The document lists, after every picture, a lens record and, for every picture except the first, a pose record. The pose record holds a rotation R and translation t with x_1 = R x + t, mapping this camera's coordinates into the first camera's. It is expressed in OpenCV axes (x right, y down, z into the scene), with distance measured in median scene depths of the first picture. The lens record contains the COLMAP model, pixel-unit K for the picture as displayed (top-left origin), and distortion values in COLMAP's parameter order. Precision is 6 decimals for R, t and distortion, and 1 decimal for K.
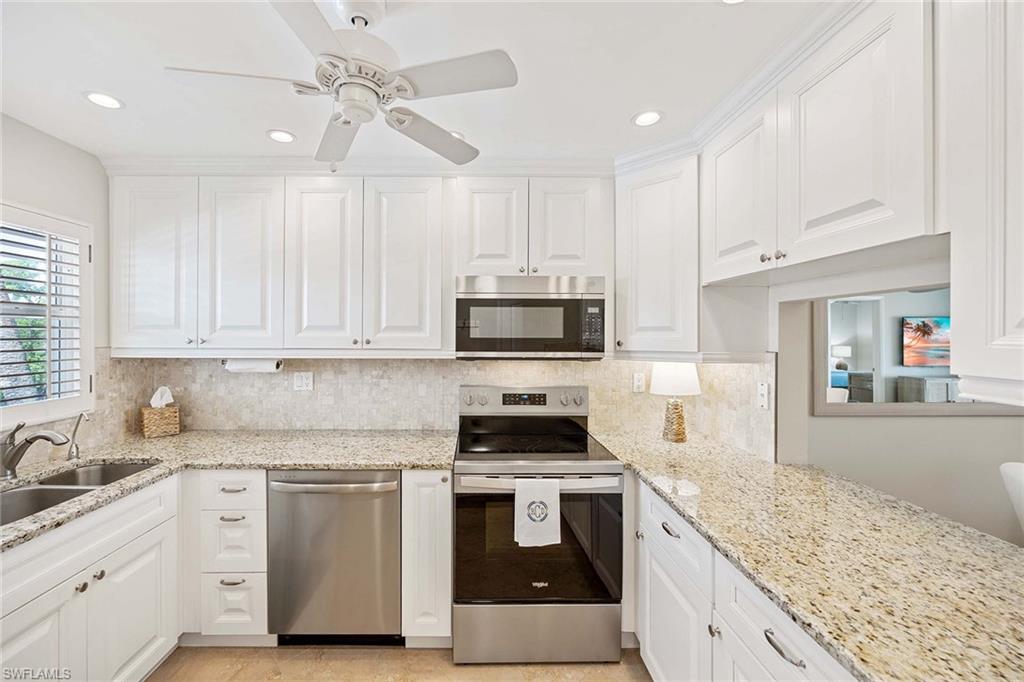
lens RADIAL K [[391.2, 0, 515.9], [0, 391.2, 334.6], [0, 0, 1]] dist [0.000238, 0.000034]
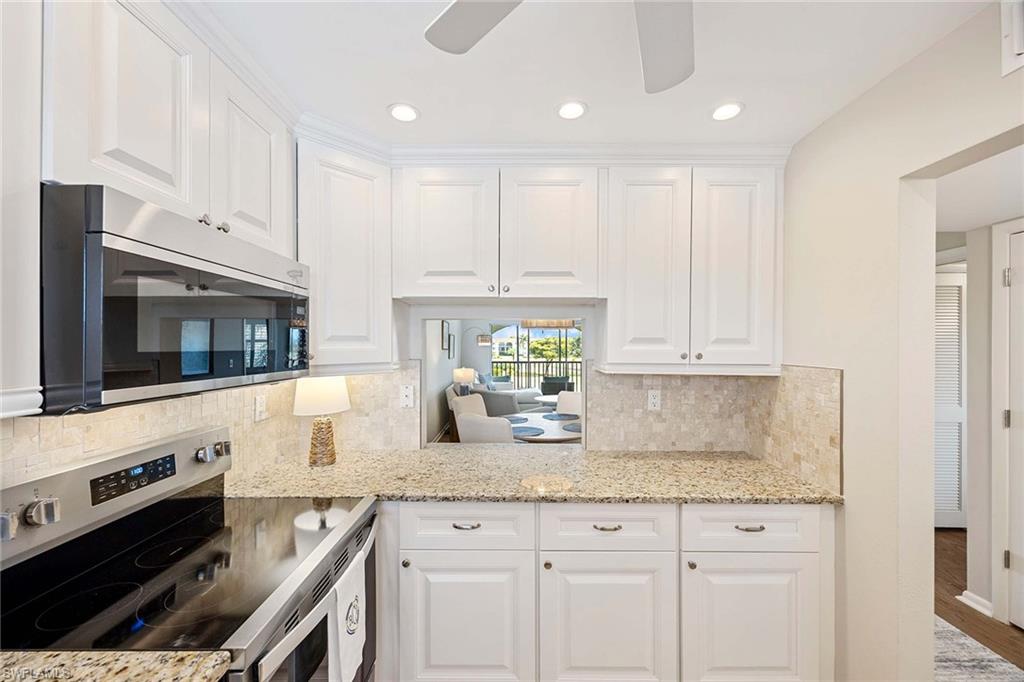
lens RADIAL K [[391.2, 0, 515.9], [0, 391.2, 334.6], [0, 0, 1]] dist [0.000238, 0.000034]
pose [[0.034436, 0.030187, 0.998951, -0.502142], [-0.006438, 0.999530, -0.029983, 0.000279], [-0.999386, -0.005399, 0.034614, 0.568647]]
